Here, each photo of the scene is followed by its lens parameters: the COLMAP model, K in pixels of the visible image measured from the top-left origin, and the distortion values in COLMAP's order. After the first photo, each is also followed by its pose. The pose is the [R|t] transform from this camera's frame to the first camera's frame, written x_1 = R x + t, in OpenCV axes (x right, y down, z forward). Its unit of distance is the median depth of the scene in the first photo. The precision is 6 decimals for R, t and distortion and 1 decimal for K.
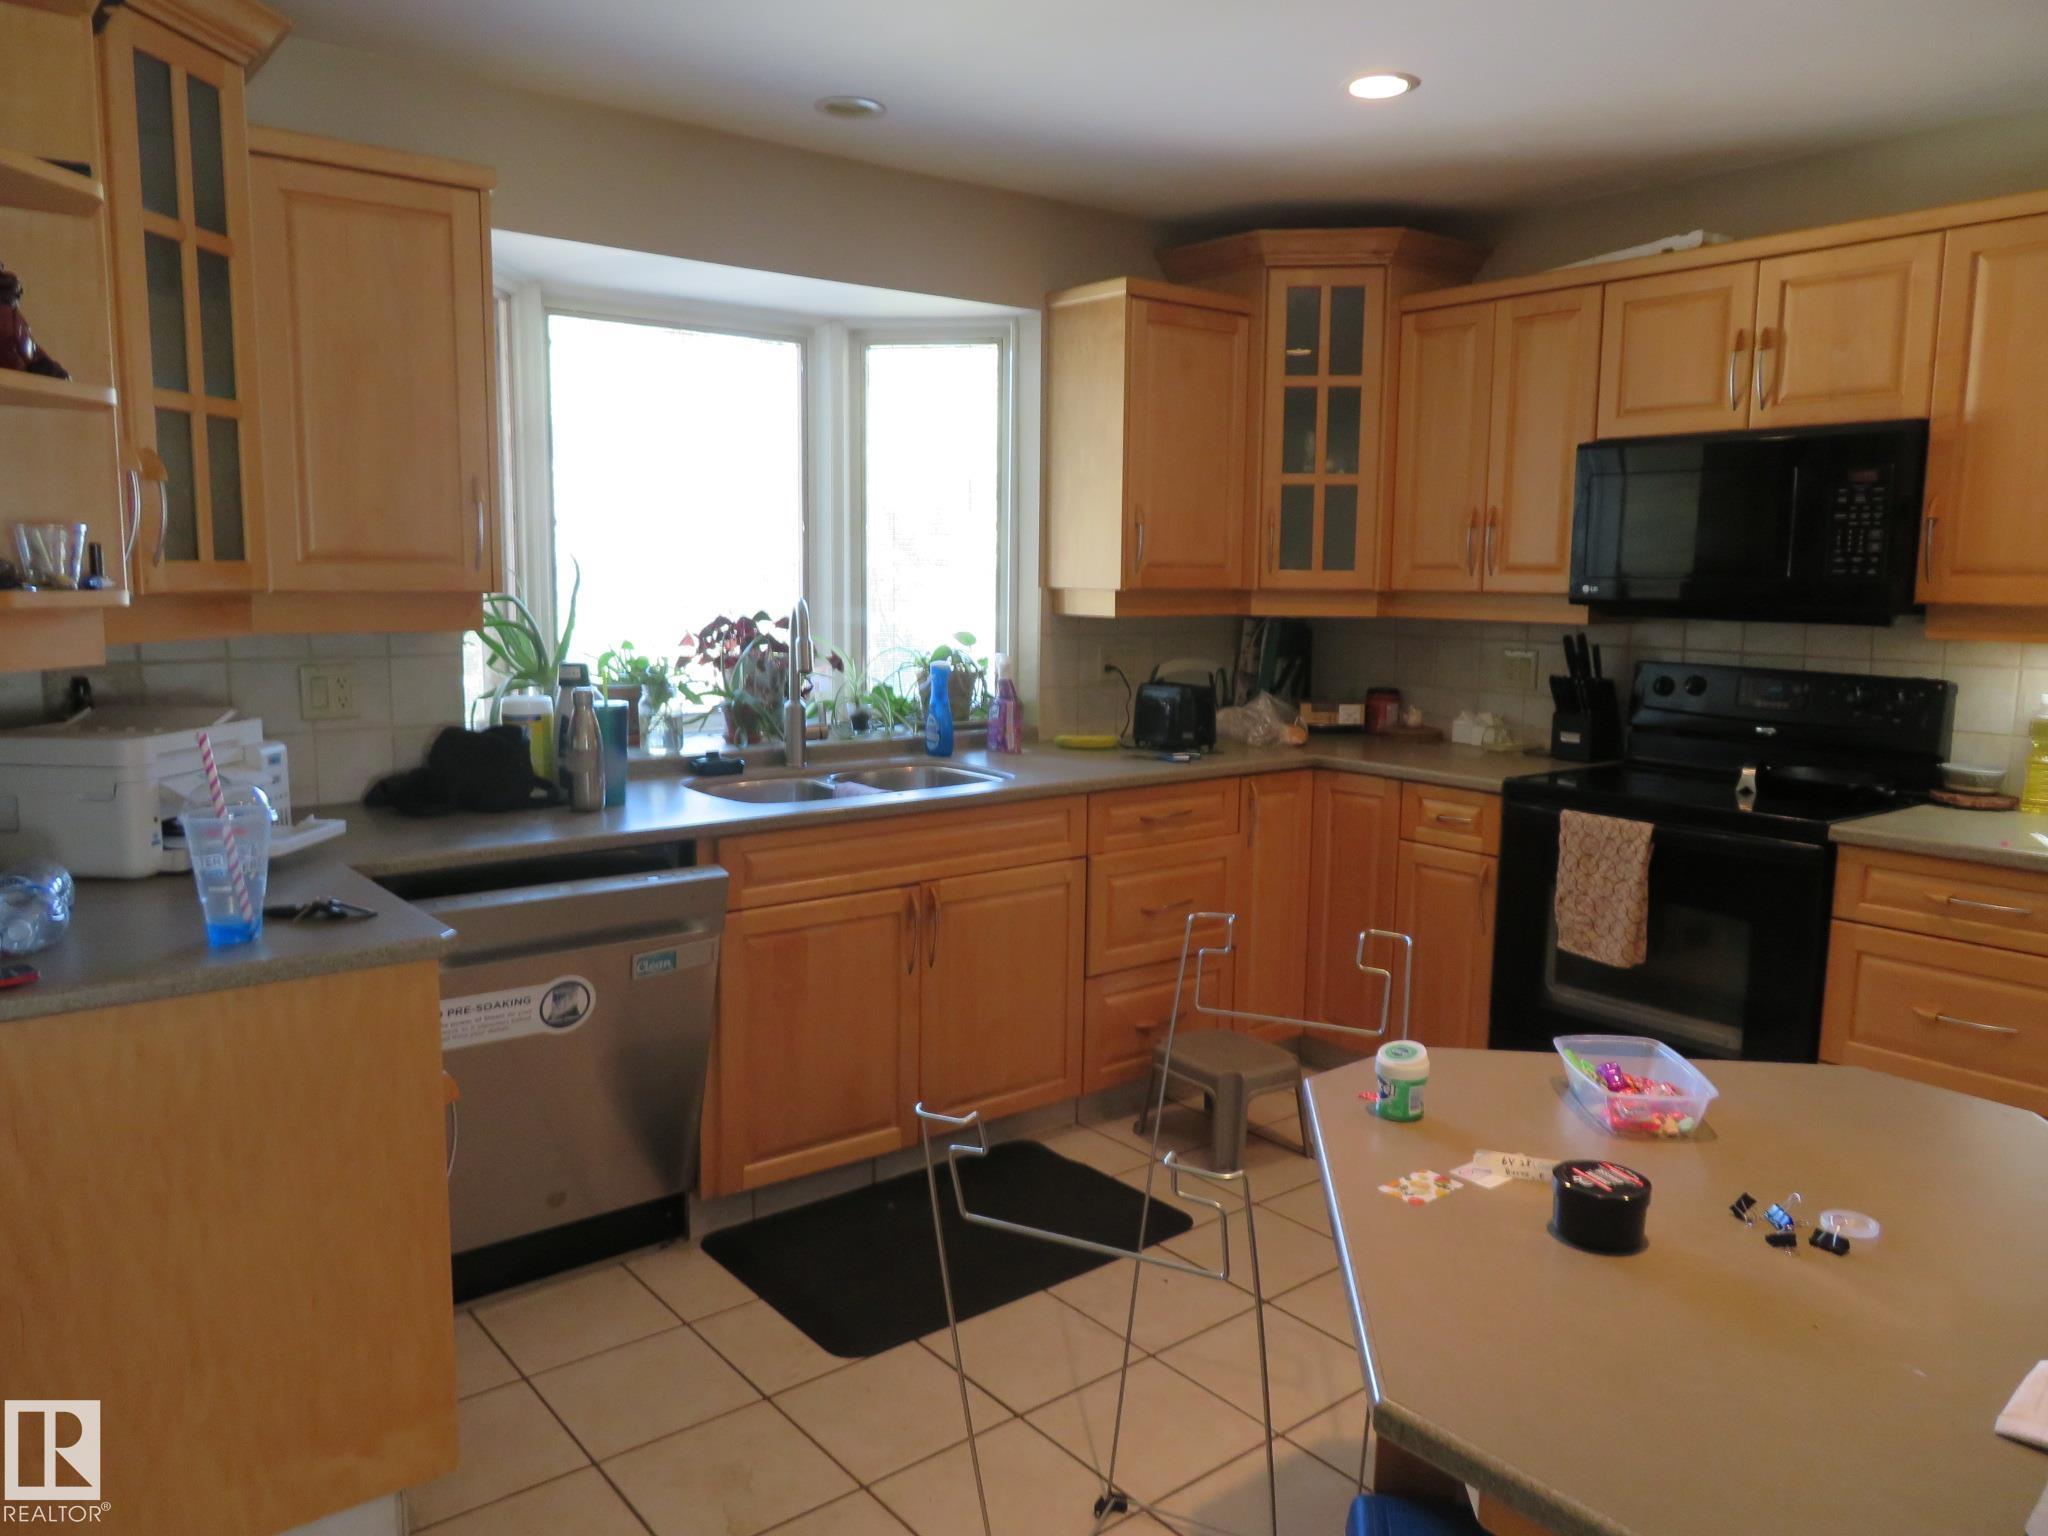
lens RADIAL K [[1484.8, 0, 1012.3], [0, 1484.8, 770.1], [0, 0, 1]] dist [-0.026990, 0.010285]
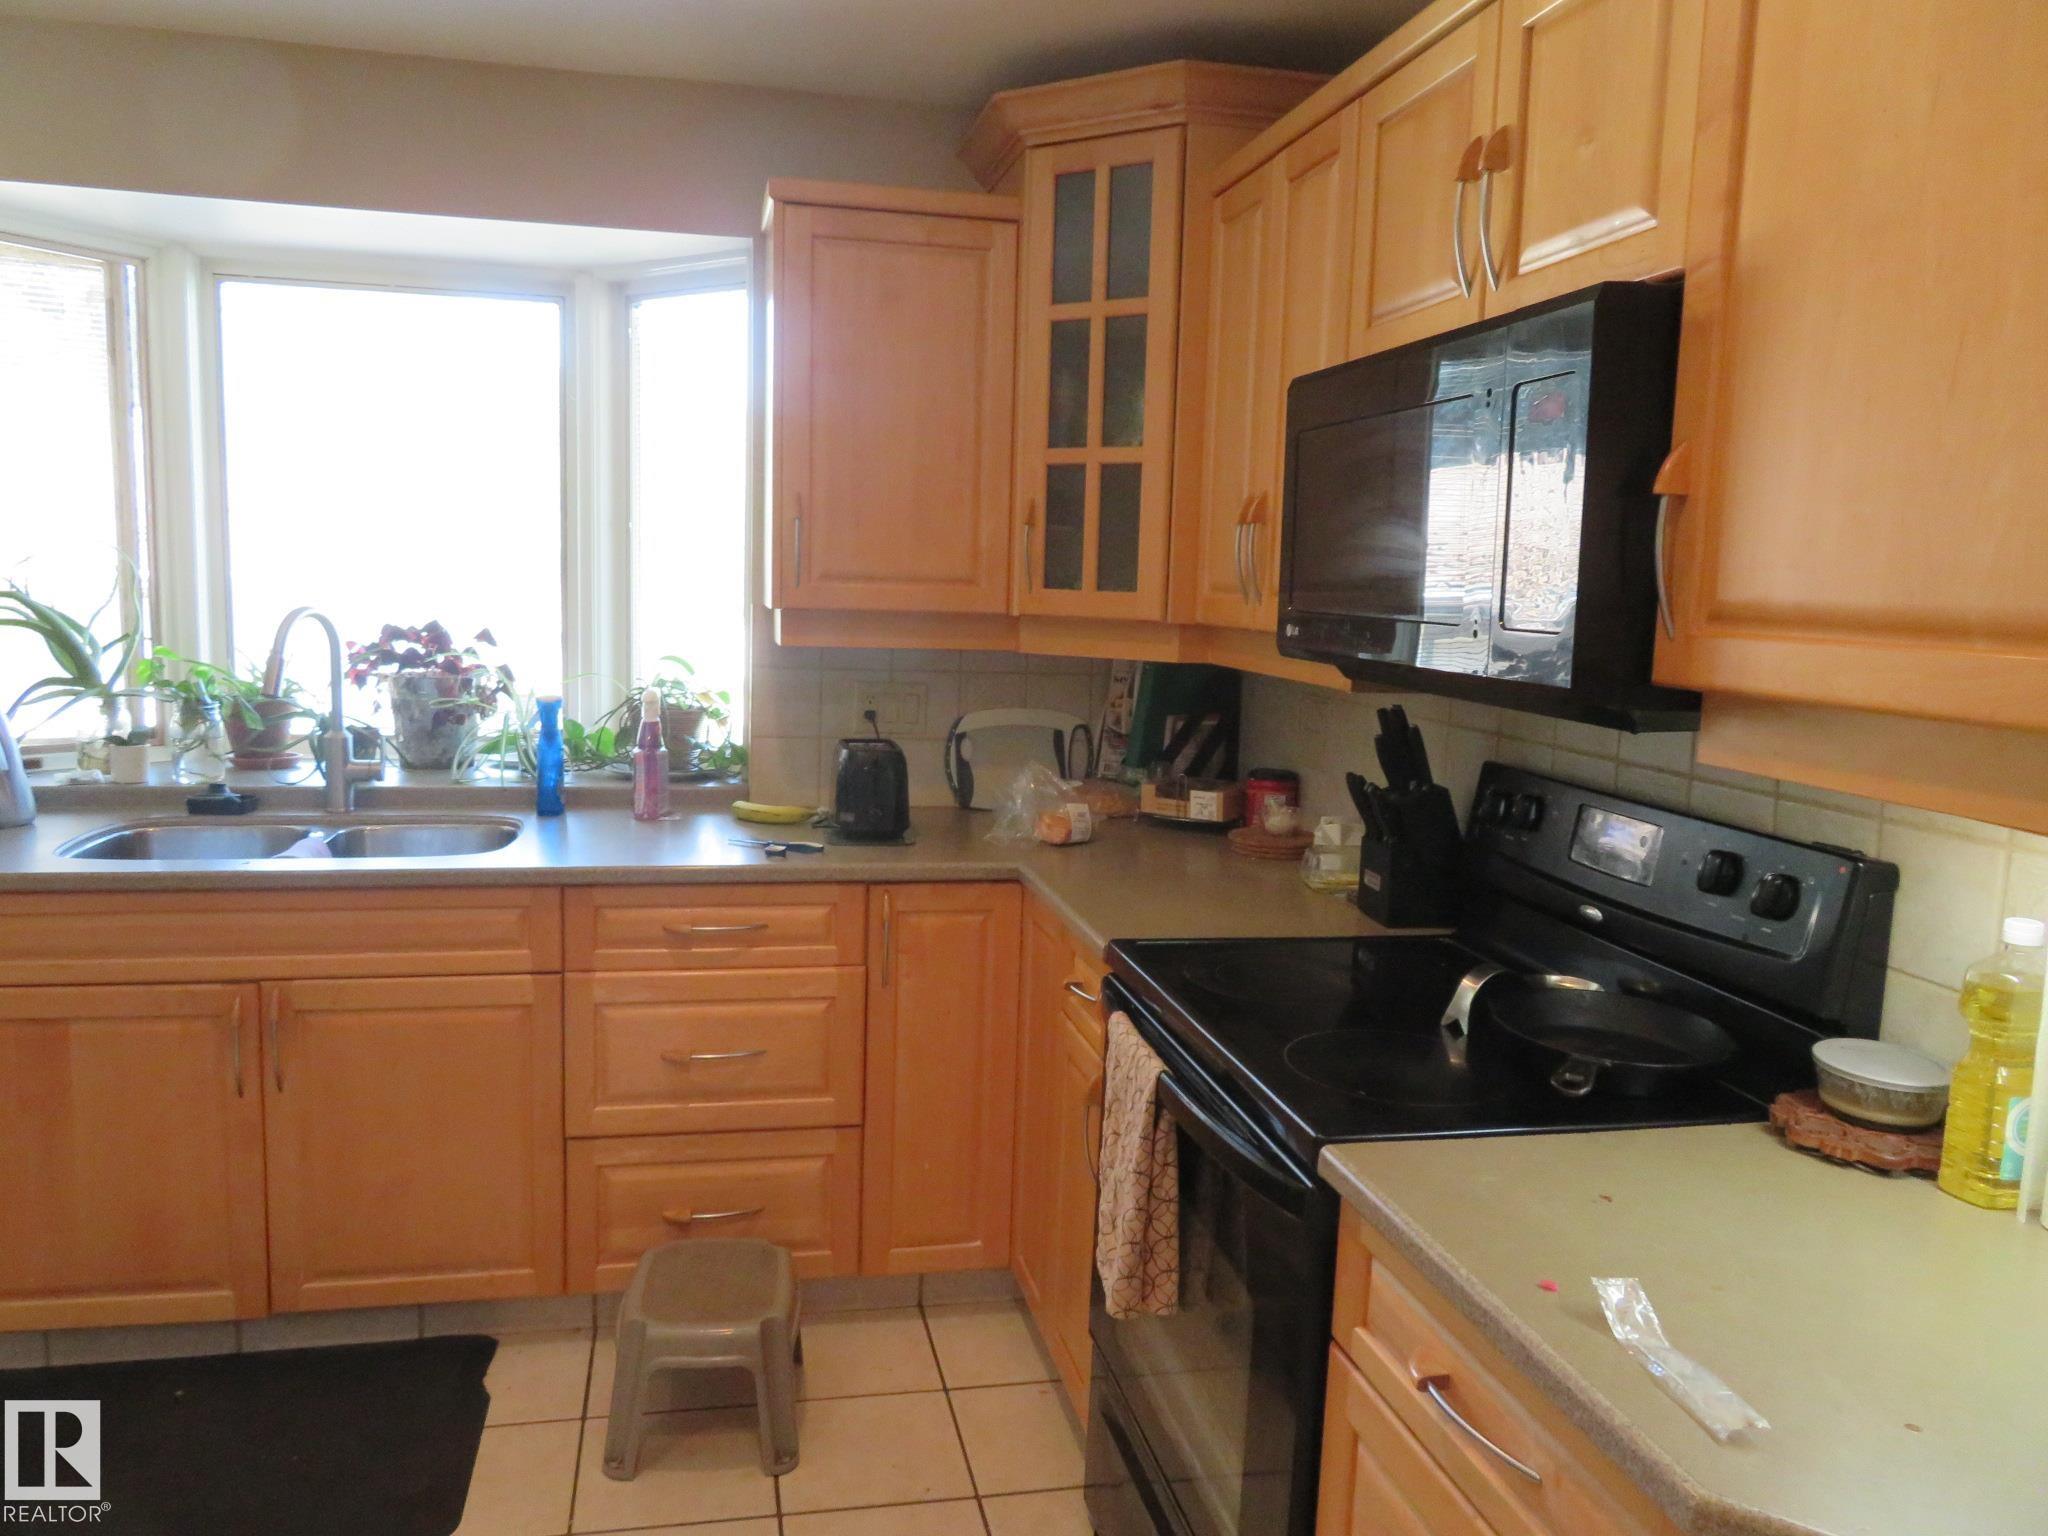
lens RADIAL K [[1484.8, 0, 1026.6], [0, 1484.8, 759.0], [0, 0, 1]] dist [-0.026990, 0.010285]
pose [[0.898525, 0.076960, -0.432122, 0.485536], [-0.085650, 0.996325, -0.000650, -0.056163], [0.430484, 0.037595, 0.901815, 0.386536]]
